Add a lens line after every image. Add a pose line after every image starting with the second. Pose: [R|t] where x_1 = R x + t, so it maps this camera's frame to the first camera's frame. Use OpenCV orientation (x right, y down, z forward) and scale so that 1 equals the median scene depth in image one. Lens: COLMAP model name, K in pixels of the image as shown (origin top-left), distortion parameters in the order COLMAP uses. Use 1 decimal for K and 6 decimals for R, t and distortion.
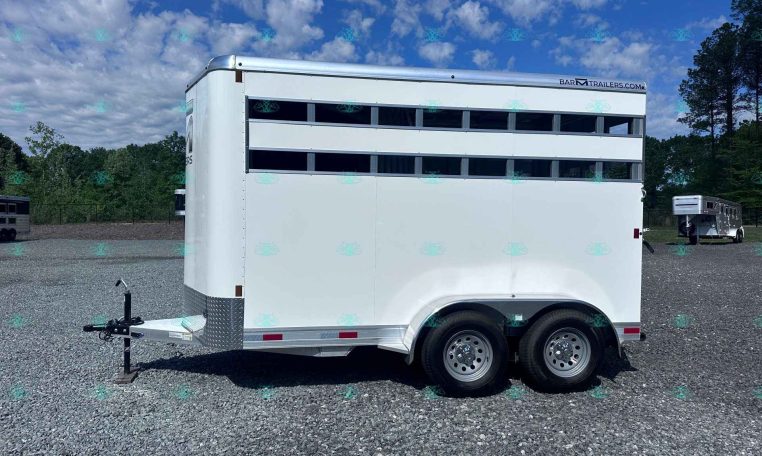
lens RADIAL K [[539.0, 0, 381.0], [0, 539.0, 228.0], [0, 0, 1]] dist [0.008017, -0.005244]
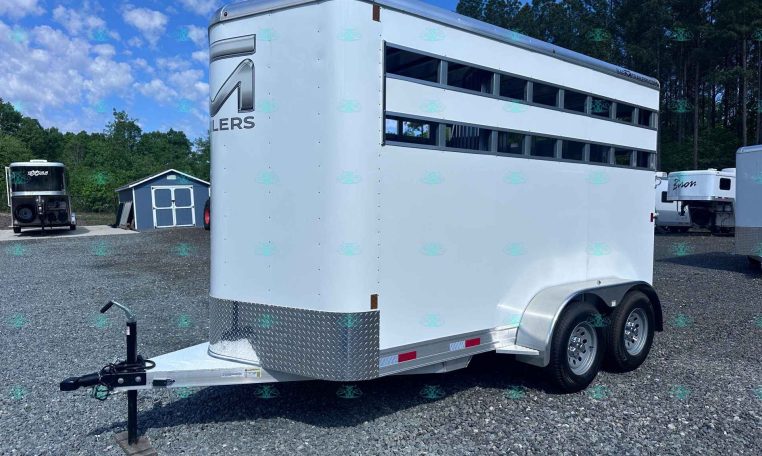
lens RADIAL K [[541.9, 0, 381.0], [0, 541.9, 228.0], [0, 0, 1]] dist [0.035551, -0.002356]
pose [[0.878625, -0.025337, 0.476841, -0.603749], [0.013025, 0.999491, 0.029108, -0.008113], [-0.477336, -0.019364, 0.878508, 0.326046]]
